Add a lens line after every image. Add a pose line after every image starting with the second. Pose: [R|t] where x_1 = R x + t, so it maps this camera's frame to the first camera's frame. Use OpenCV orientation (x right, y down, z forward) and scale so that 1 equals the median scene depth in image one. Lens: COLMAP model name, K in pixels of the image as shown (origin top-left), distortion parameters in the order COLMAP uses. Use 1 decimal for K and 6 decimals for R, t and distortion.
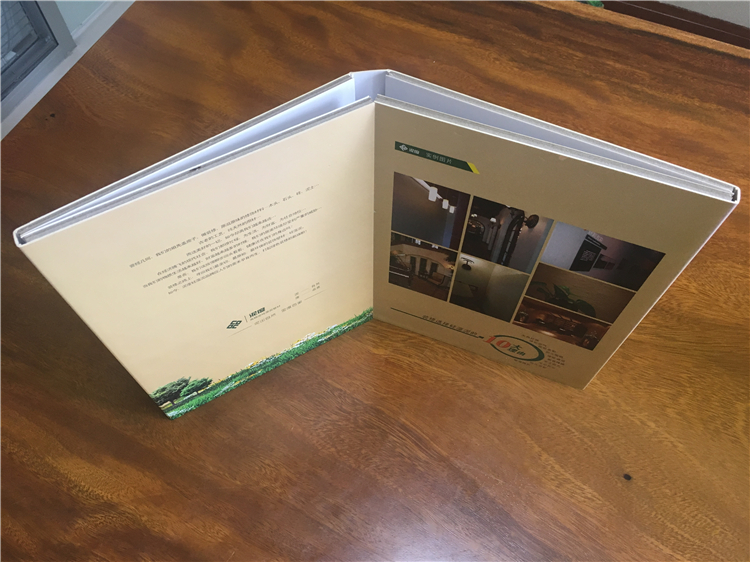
lens RADIAL K [[643.2, 0, 375.0], [0, 643.2, 281.0], [0, 0, 1]] dist [0.046806, -0.015516]
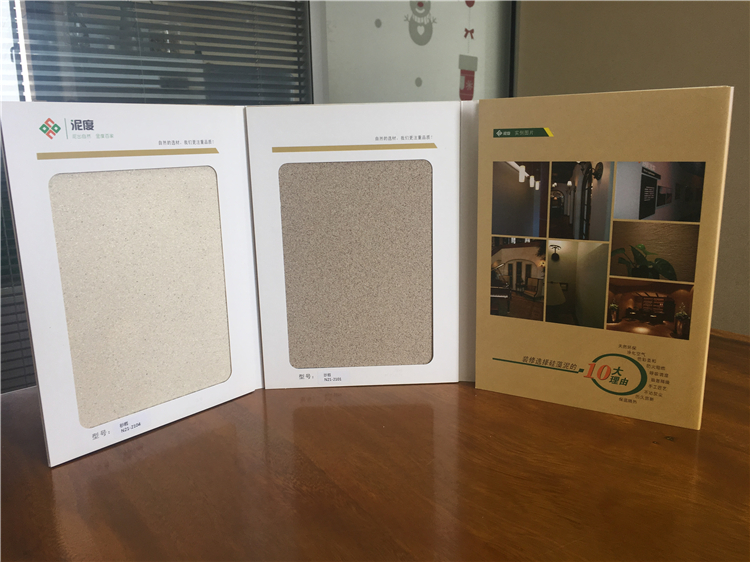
lens RADIAL K [[643.2, 0, 375.0], [0, 643.2, 281.0], [0, 0, 1]] dist [0.046806, -0.015516]
pose [[0.987305, 0.007943, -0.158635, 0.000390], [-0.121593, 0.680378, -0.722704, 0.957374], [0.102192, 0.732818, 0.672707, 0.189202]]
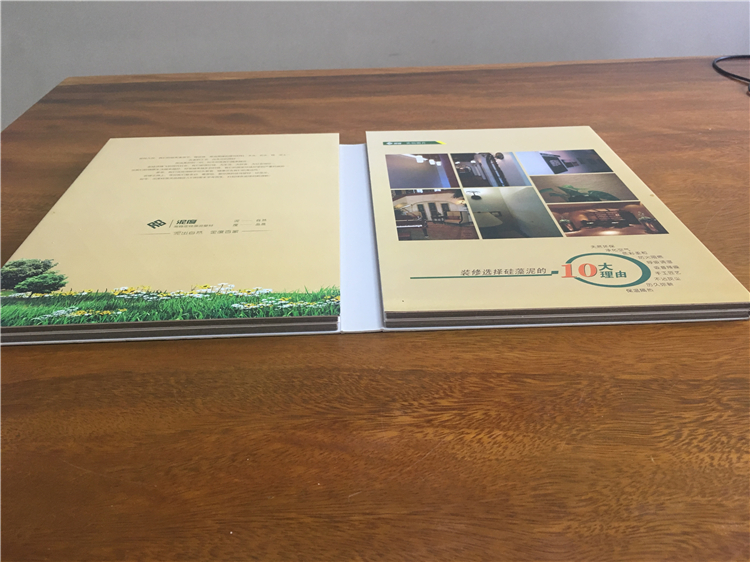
lens RADIAL K [[643.2, 0, 375.0], [0, 643.2, 281.0], [0, 0, 1]] dist [0.046806, -0.015516]
pose [[0.933610, 0.273228, 0.231772, -0.193740], [0.333647, -0.427230, -0.840330, 0.705785], [-0.130581, 0.861871, -0.490028, 1.652476]]
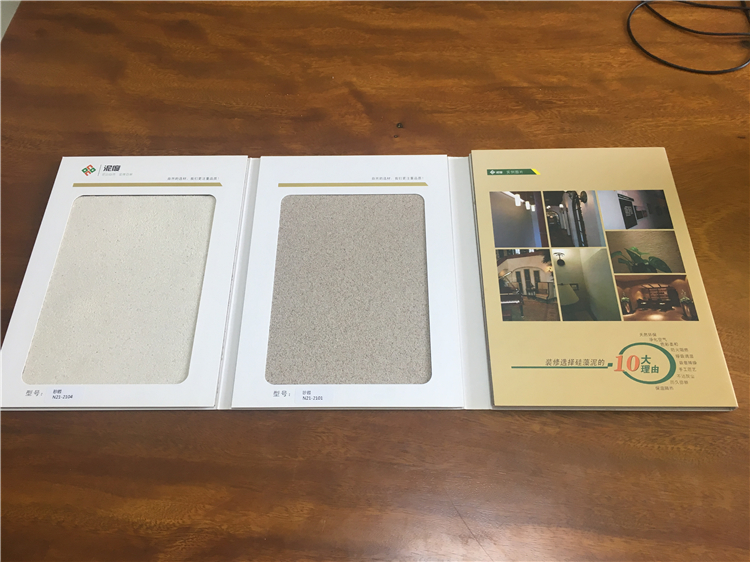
lens RADIAL K [[643.2, 0, 375.0], [0, 643.2, 281.0], [0, 0, 1]] dist [0.046806, -0.015516]
pose [[0.941360, 0.167890, 0.292668, -0.587621], [0.293372, 0.021165, -0.955764, 1.123622], [-0.166657, 0.985579, -0.029330, 1.172449]]
